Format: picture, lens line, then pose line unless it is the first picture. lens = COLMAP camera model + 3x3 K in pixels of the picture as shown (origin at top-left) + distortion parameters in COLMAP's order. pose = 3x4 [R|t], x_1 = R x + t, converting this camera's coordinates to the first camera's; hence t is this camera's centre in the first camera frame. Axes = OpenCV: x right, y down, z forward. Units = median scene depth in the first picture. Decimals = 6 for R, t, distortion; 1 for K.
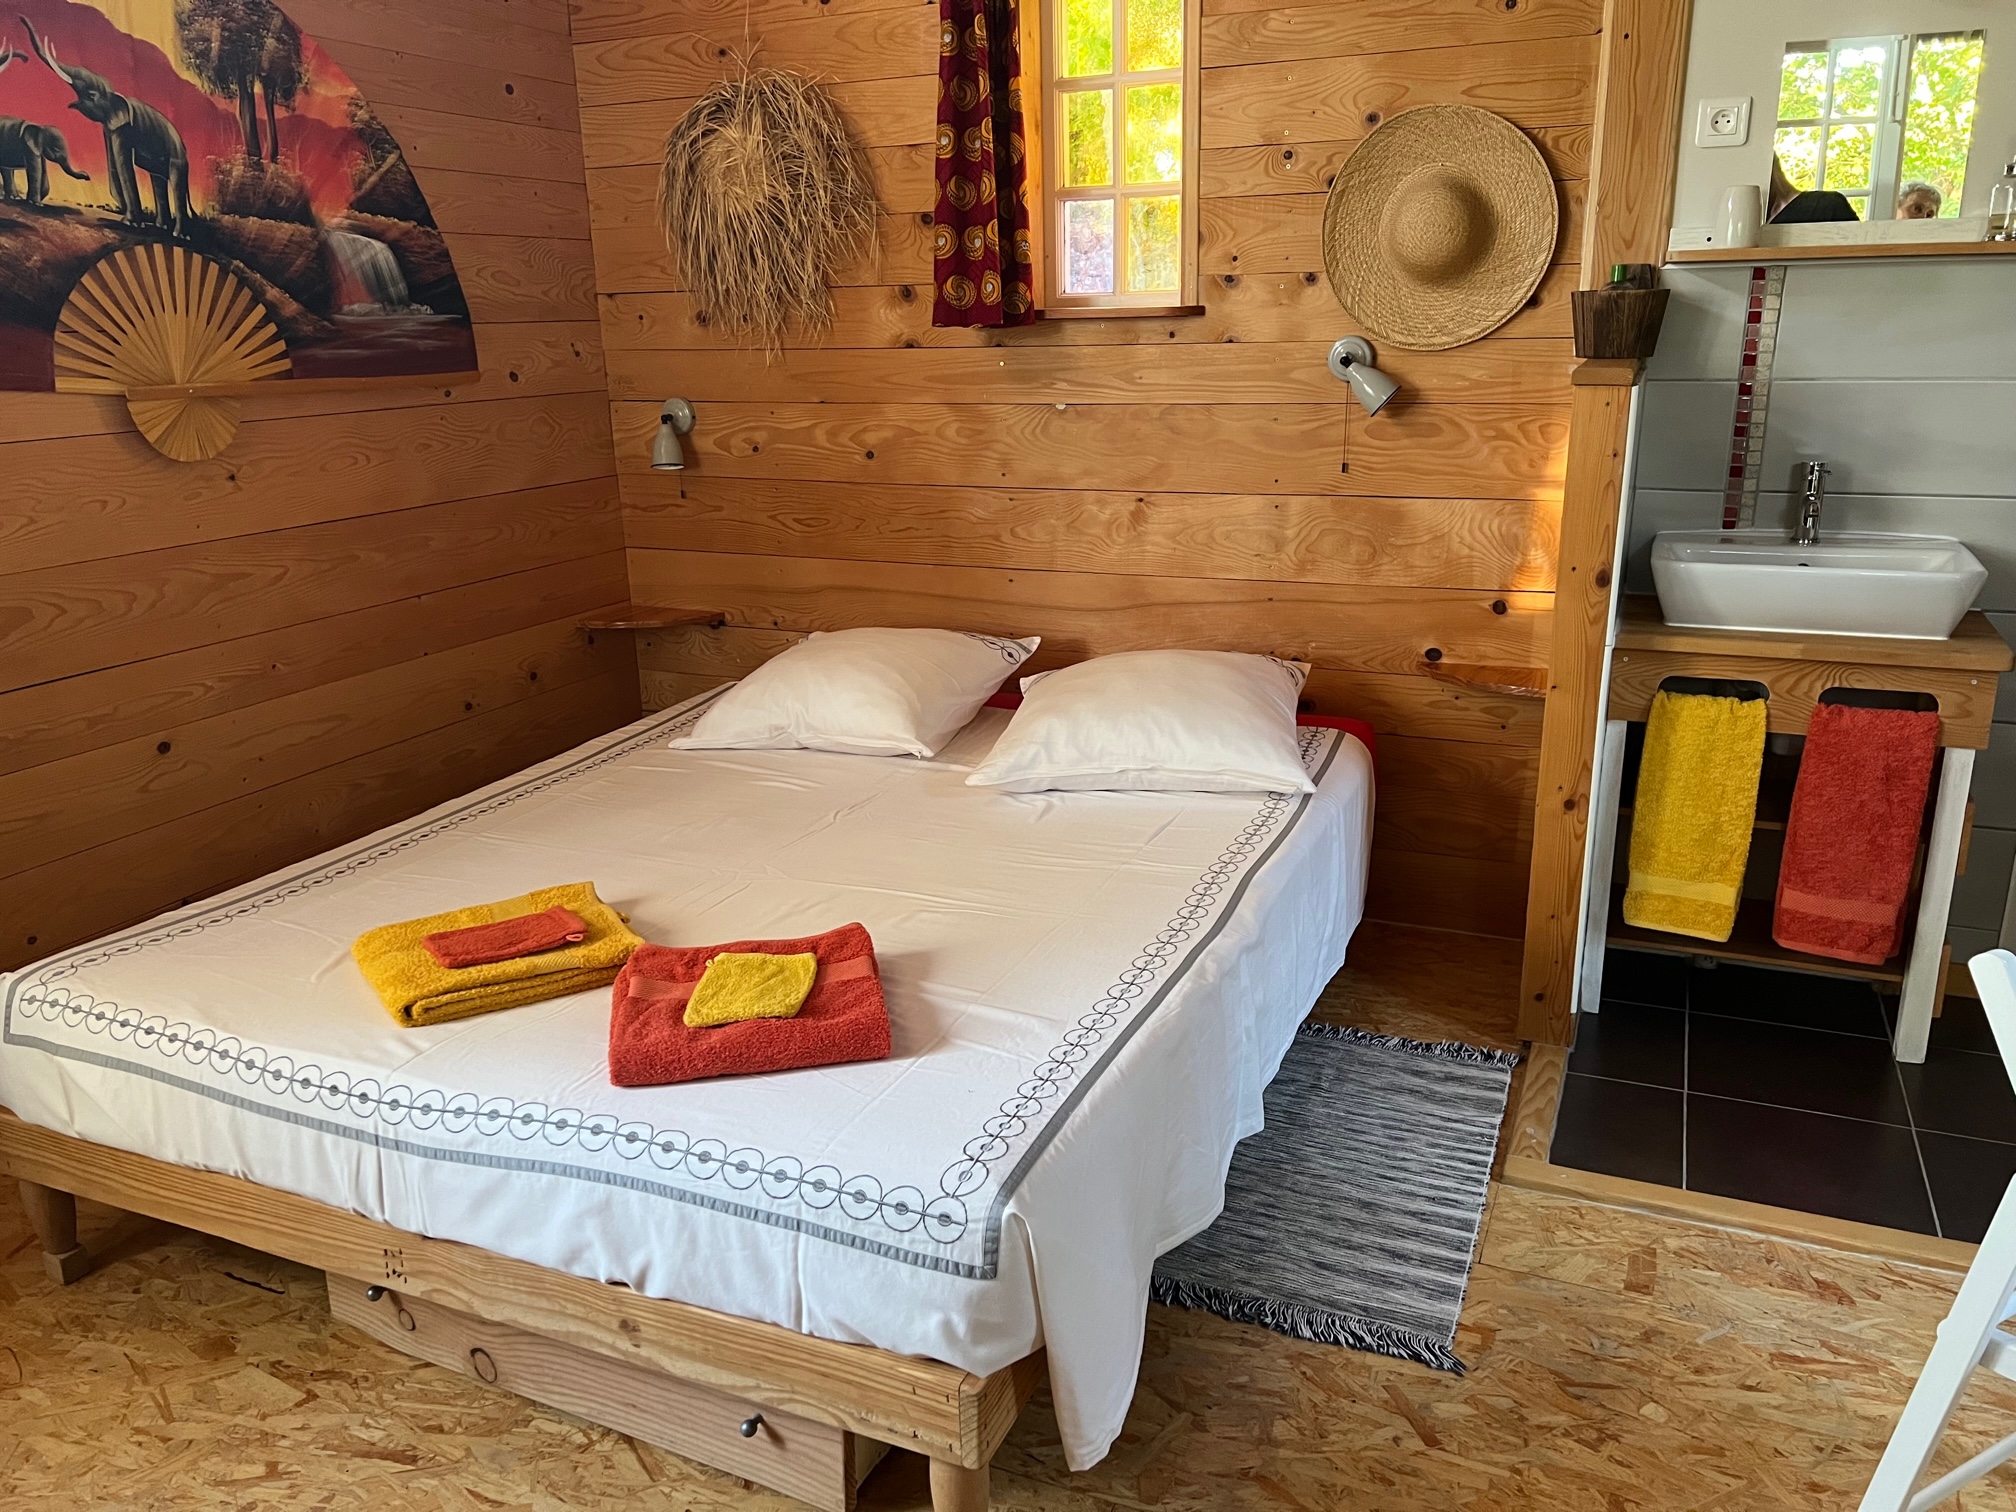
lens RADIAL K [[1525.0, 0, 1008.0], [0, 1525.0, 756.0], [0, 0, 1]] dist [0.040425, -0.065239]
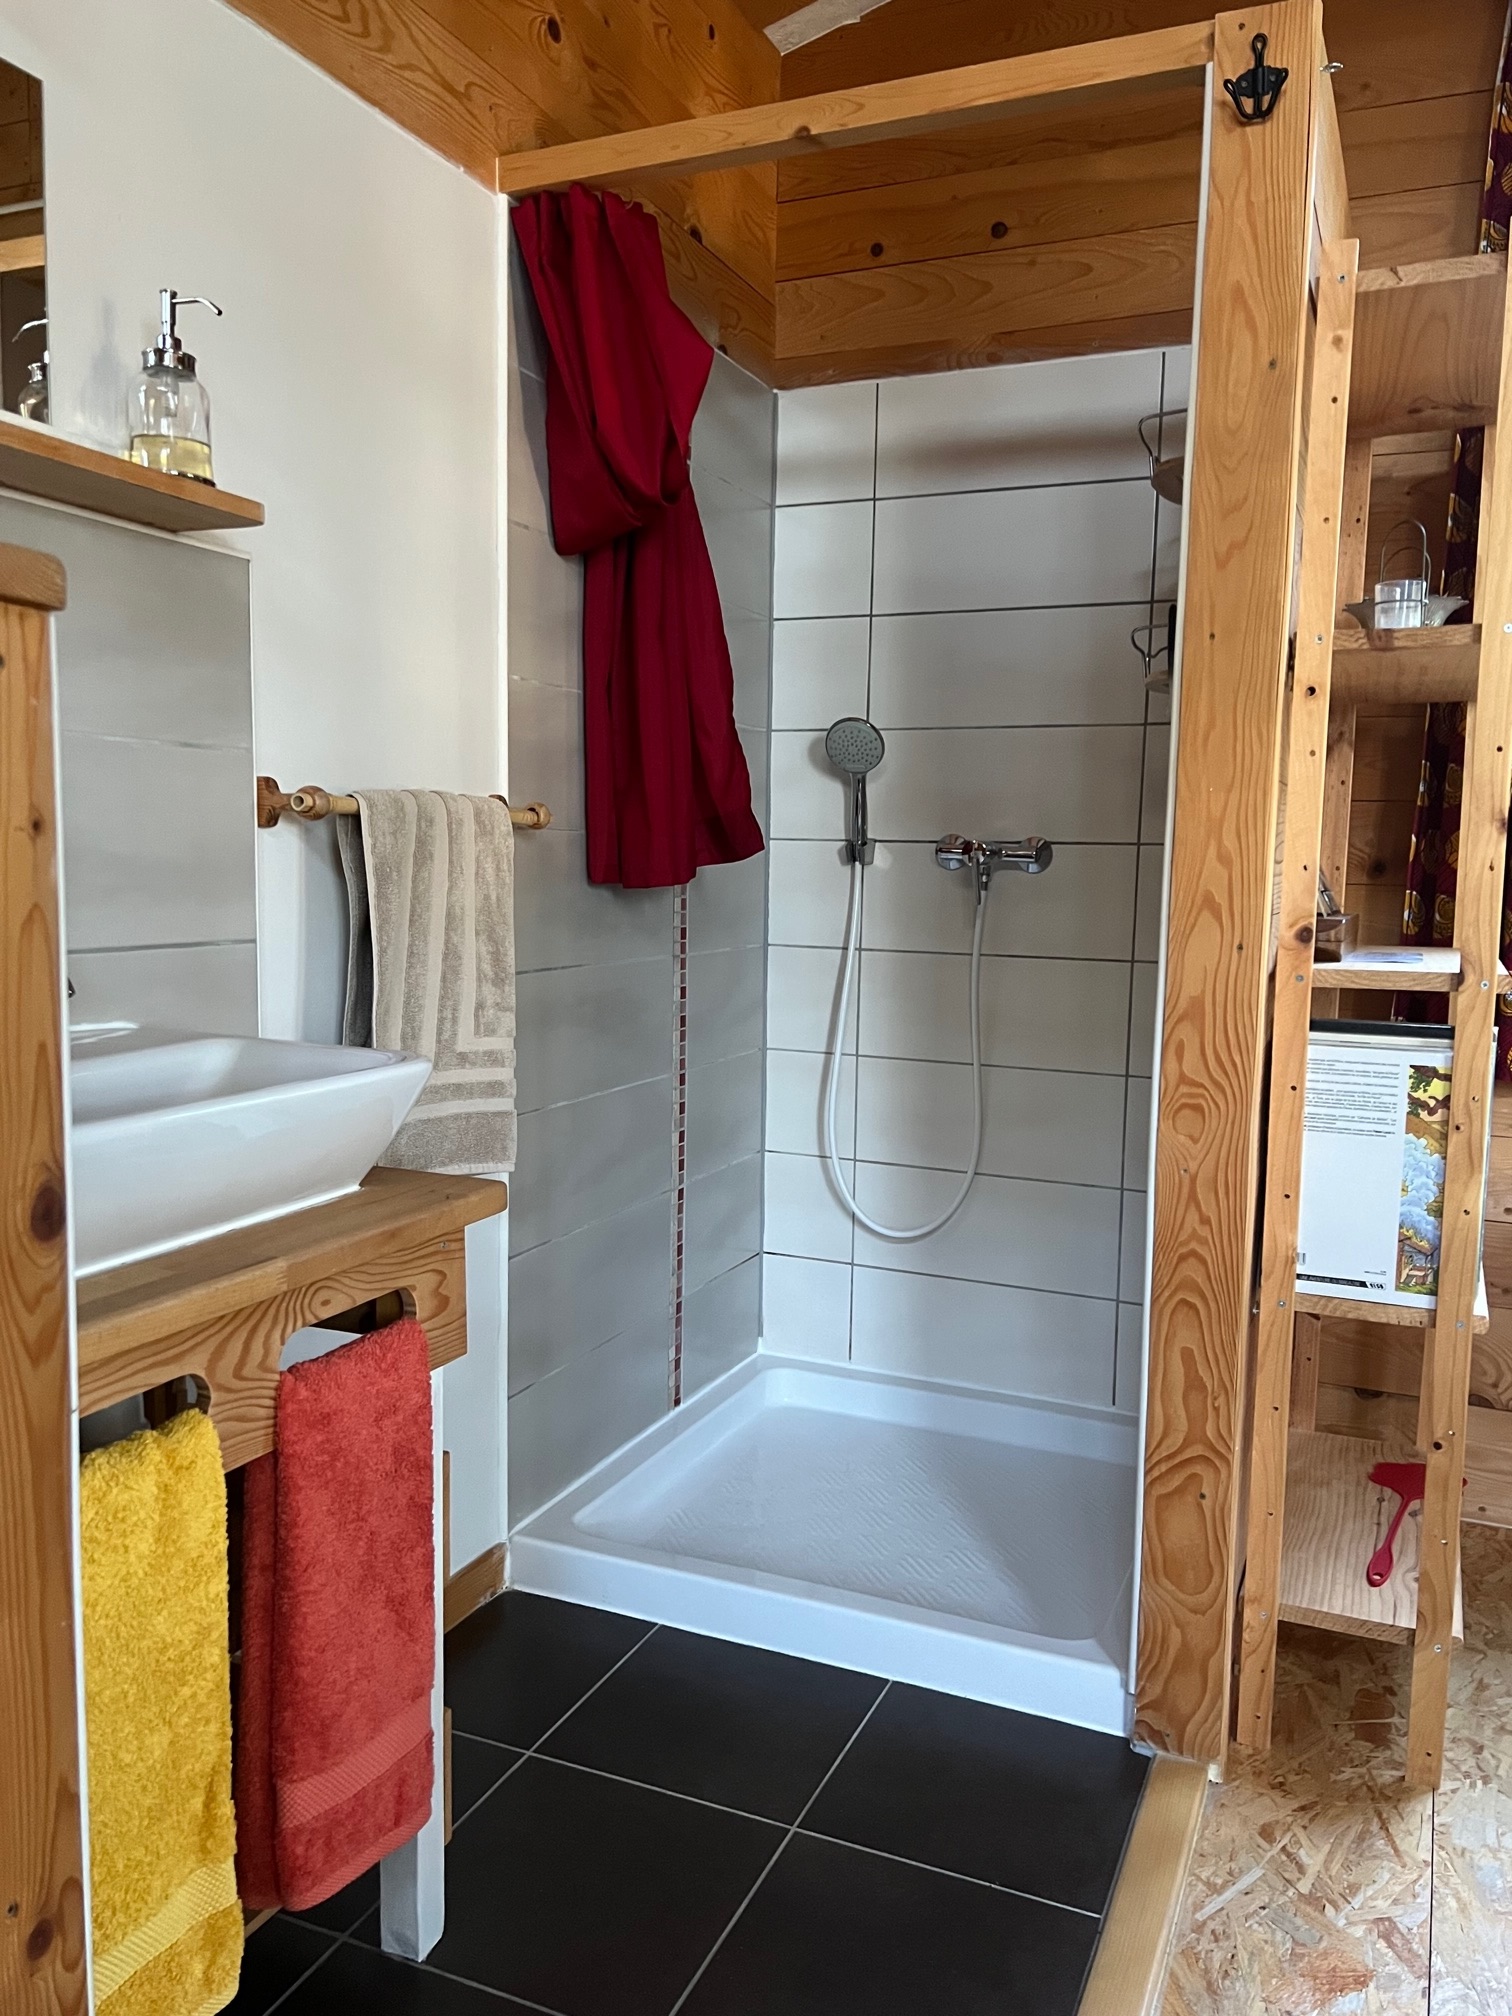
lens RADIAL K [[1525.0, 0, 740.6], [0, 1525.0, 1012.3], [0, 0, 1]] dist [0.040425, -0.065239]
pose [[0.004434, -0.080551, 0.996741, 0.068825], [0.264094, 0.961456, 0.076525, -0.127554], [-0.964487, 0.262894, 0.025536, 0.757982]]
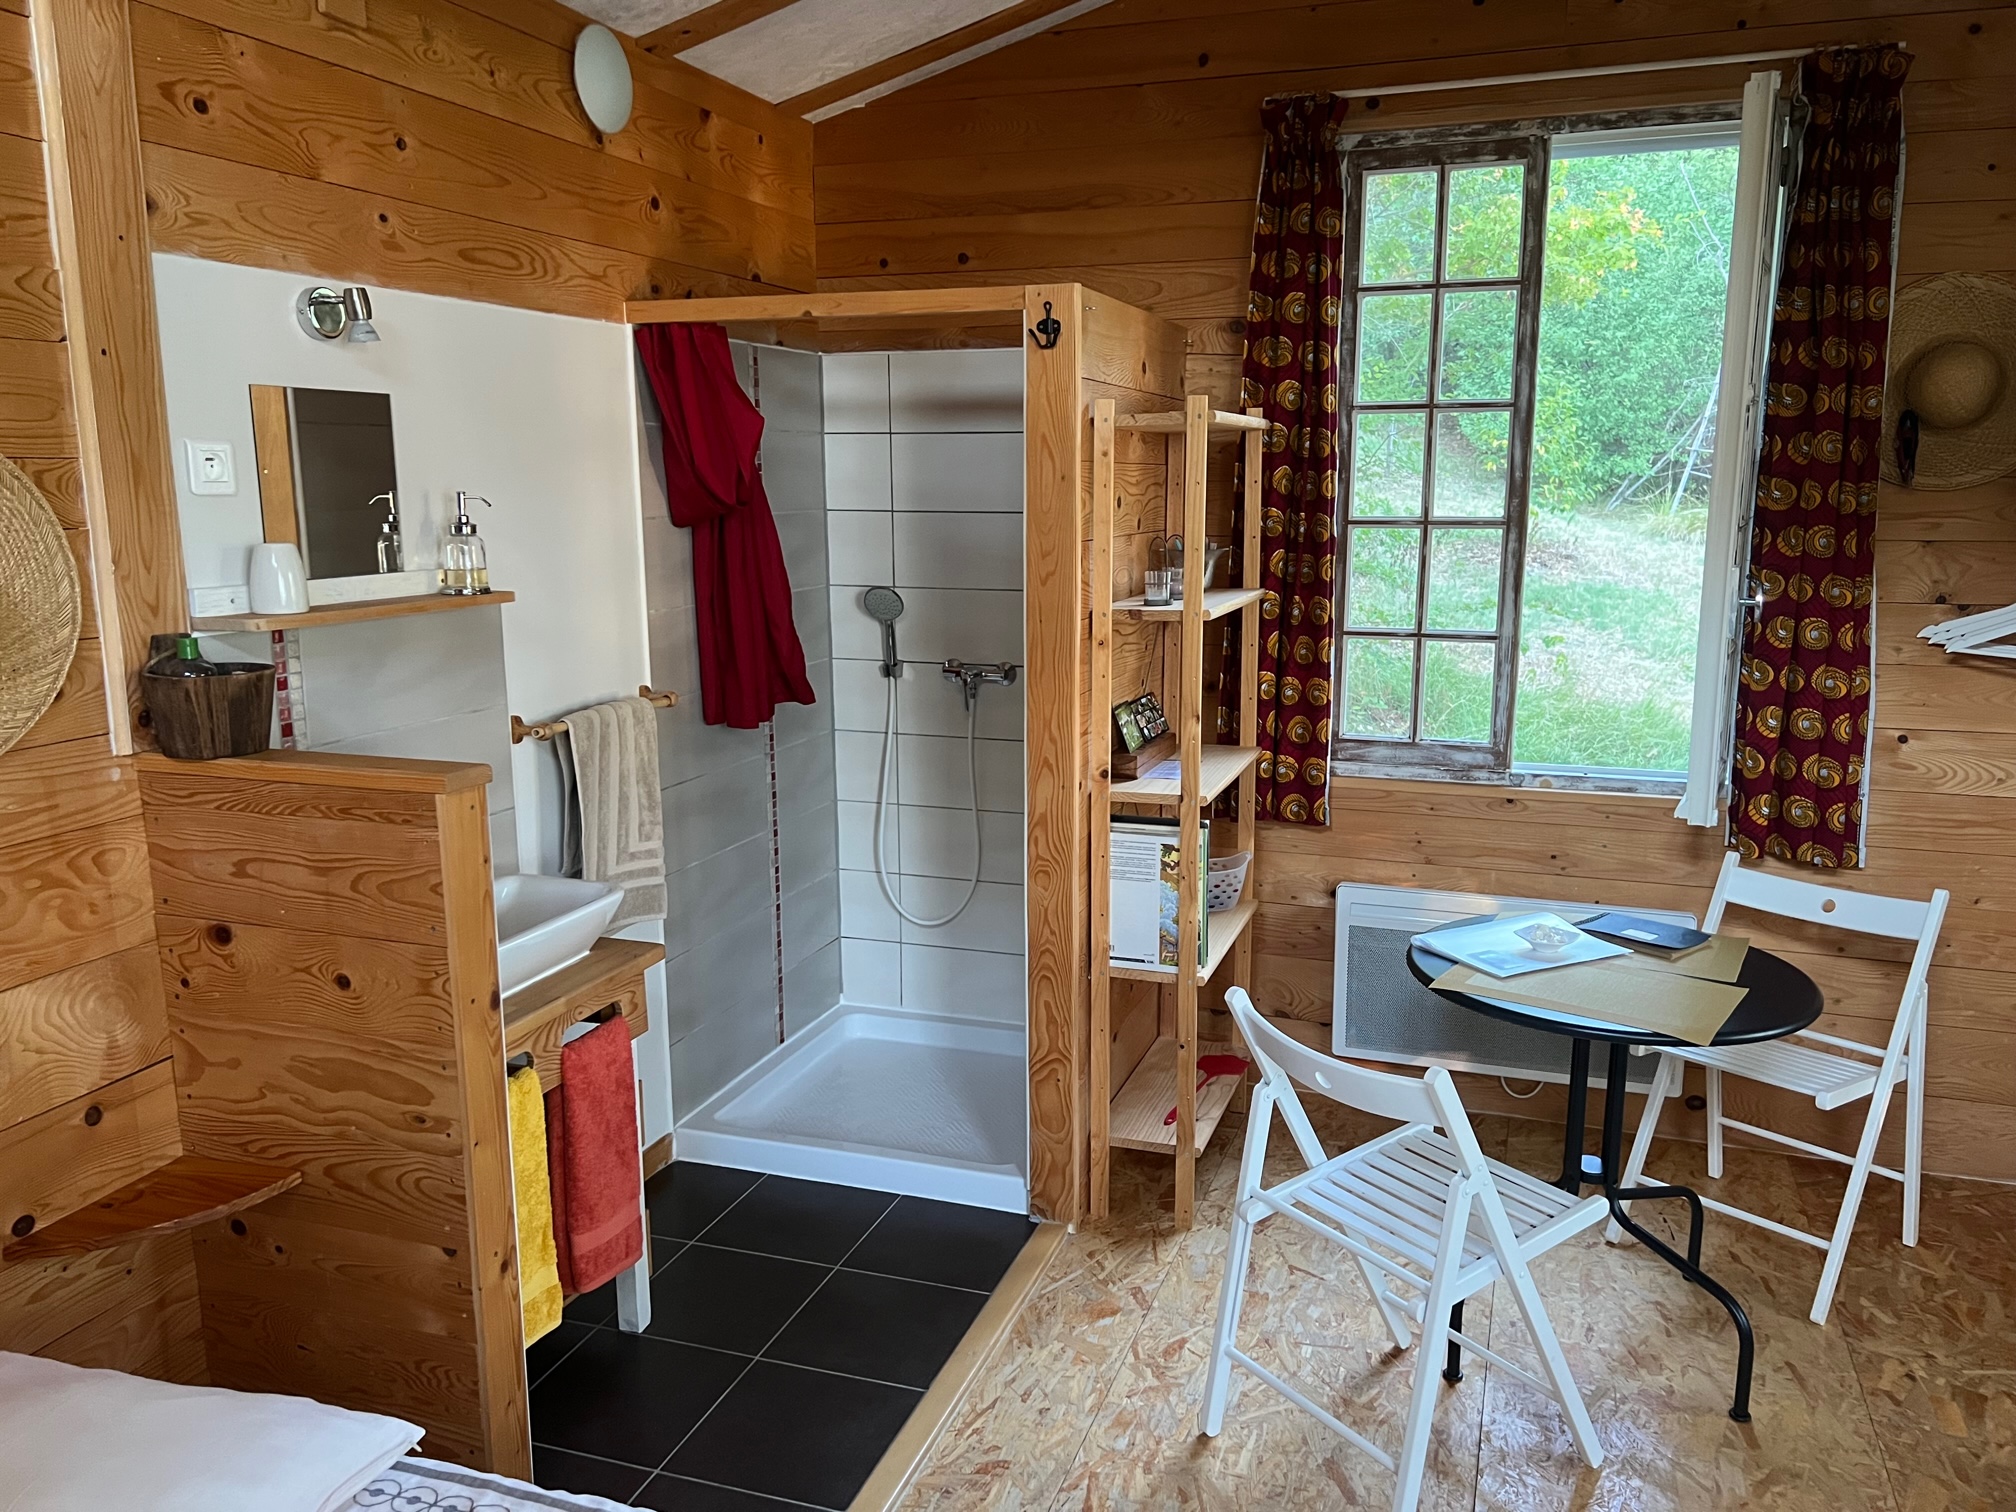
lens RADIAL K [[1525.0, 0, 1008.0], [0, 1525.0, 756.0], [0, 0, 1]] dist [0.040425, -0.065239]
pose [[-0.079851, -0.157663, 0.984259, -0.405780], [0.288278, 0.941566, 0.174212, -0.278245], [-0.954211, 0.297651, -0.029734, 0.641178]]
